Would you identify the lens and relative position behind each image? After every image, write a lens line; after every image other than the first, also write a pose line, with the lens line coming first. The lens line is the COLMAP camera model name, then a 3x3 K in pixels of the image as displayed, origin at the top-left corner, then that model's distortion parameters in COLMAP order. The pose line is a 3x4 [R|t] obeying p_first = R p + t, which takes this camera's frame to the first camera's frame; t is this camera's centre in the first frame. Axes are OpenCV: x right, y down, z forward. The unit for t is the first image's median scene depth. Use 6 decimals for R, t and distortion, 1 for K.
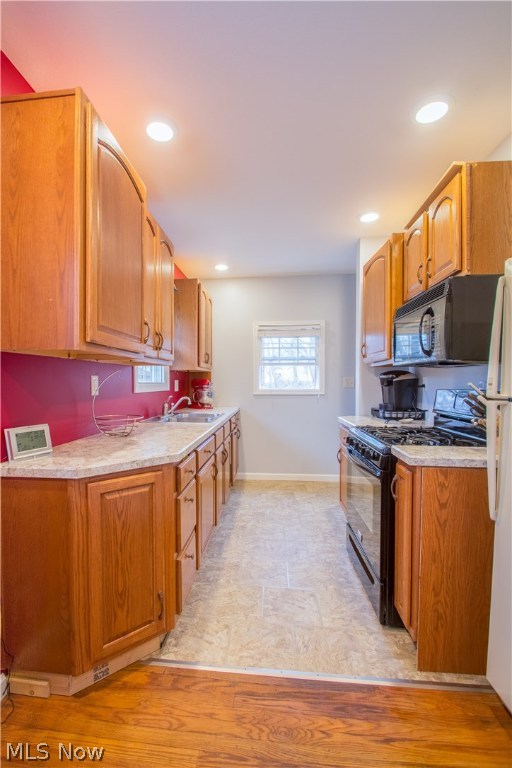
lens RADIAL K [[341.3, 0, 231.1], [0, 341.3, 389.9], [0, 0, 1]] dist [0.012577, -0.017285]
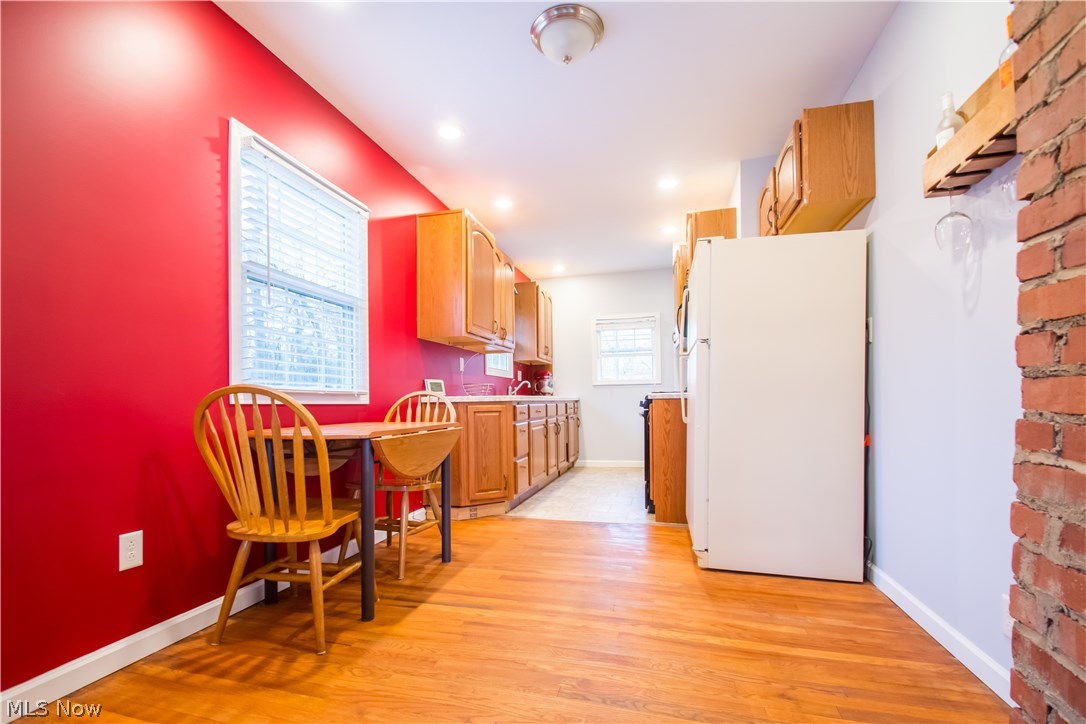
lens RADIAL K [[490.0, 0, 528.4], [0, 490.0, 399.3], [0, 0, 1]] dist [0.015337, -0.018155]
pose [[0.986899, -0.013258, -0.160797, 0.198801], [0.008689, 0.999539, -0.029086, 0.175740], [0.161108, 0.027307, 0.986559, -0.915892]]
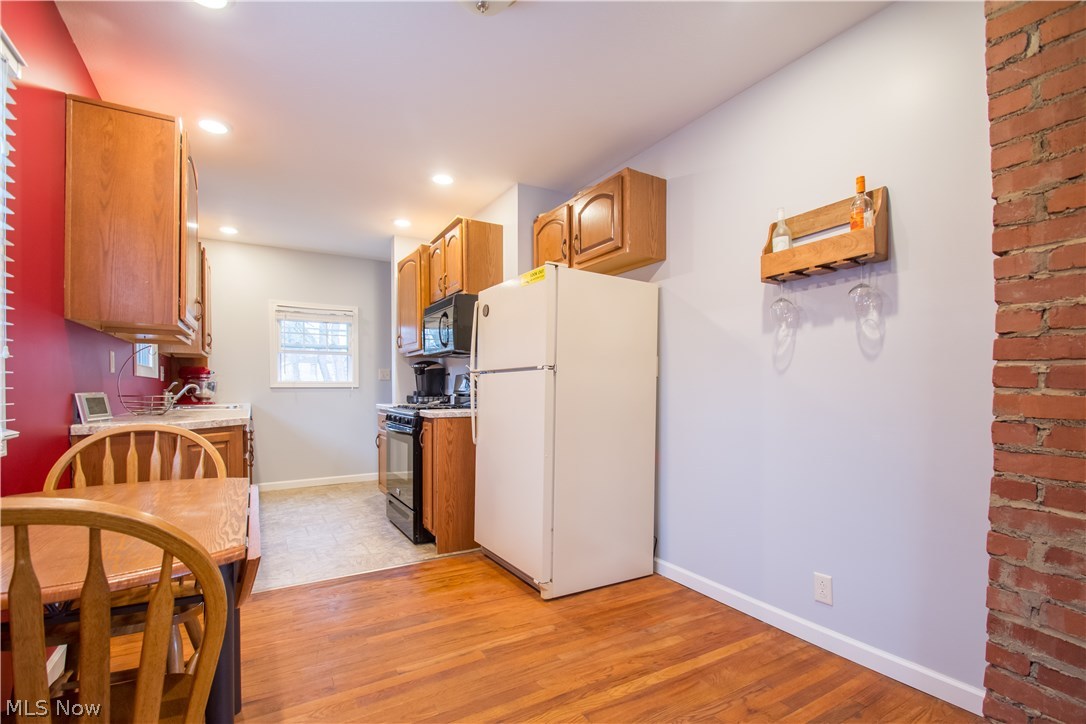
lens RADIAL K [[495.4, 0, 542.8], [0, 495.4, 394.5], [0, 0, 1]] dist [0.015540, -0.018575]
pose [[0.795378, -0.007781, 0.606064, -0.246930], [0.014711, 0.999871, -0.006470, 0.085013], [-0.605935, 0.014062, 0.795390, -0.633691]]
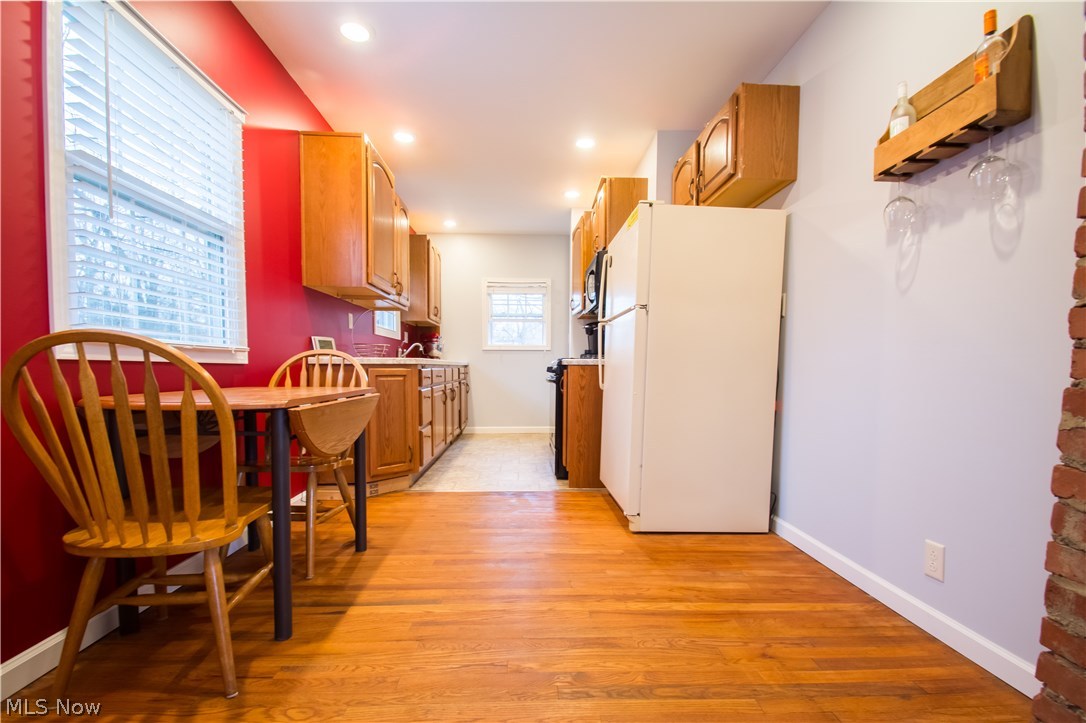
lens RADIAL K [[482.6, 0, 542.3], [0, 482.6, 395.9], [0, 0, 1]] dist [0.012577, -0.017285]
pose [[0.987909, -0.003259, 0.154998, 0.031078], [-0.002160, 0.999393, 0.034777, 0.177260], [-0.155017, -0.034691, 0.987303, -0.804925]]
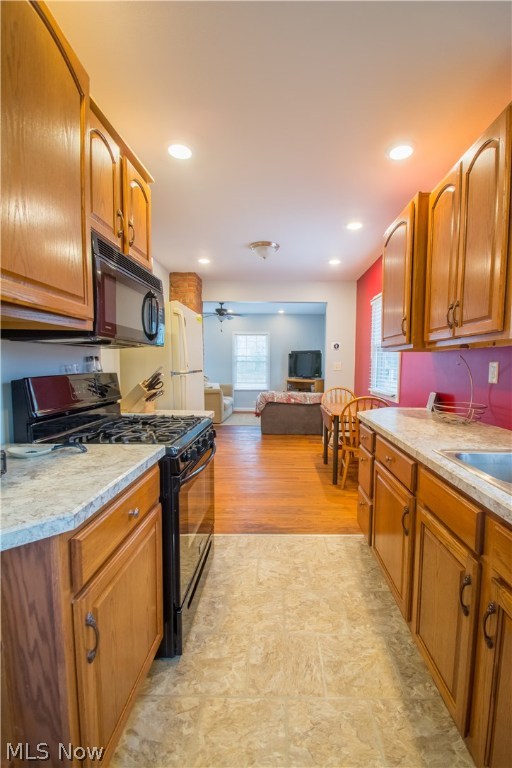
lens RADIAL K [[346.5, 0, 256.0], [0, 346.5, 384.0], [0, 0, 1]] dist [0.015337, -0.018155]
pose [[-0.998409, -0.004199, -0.056233, 0.255926], [-0.009432, 0.995610, 0.093118, -0.054780], [0.055595, 0.093500, -0.994066, 1.615187]]
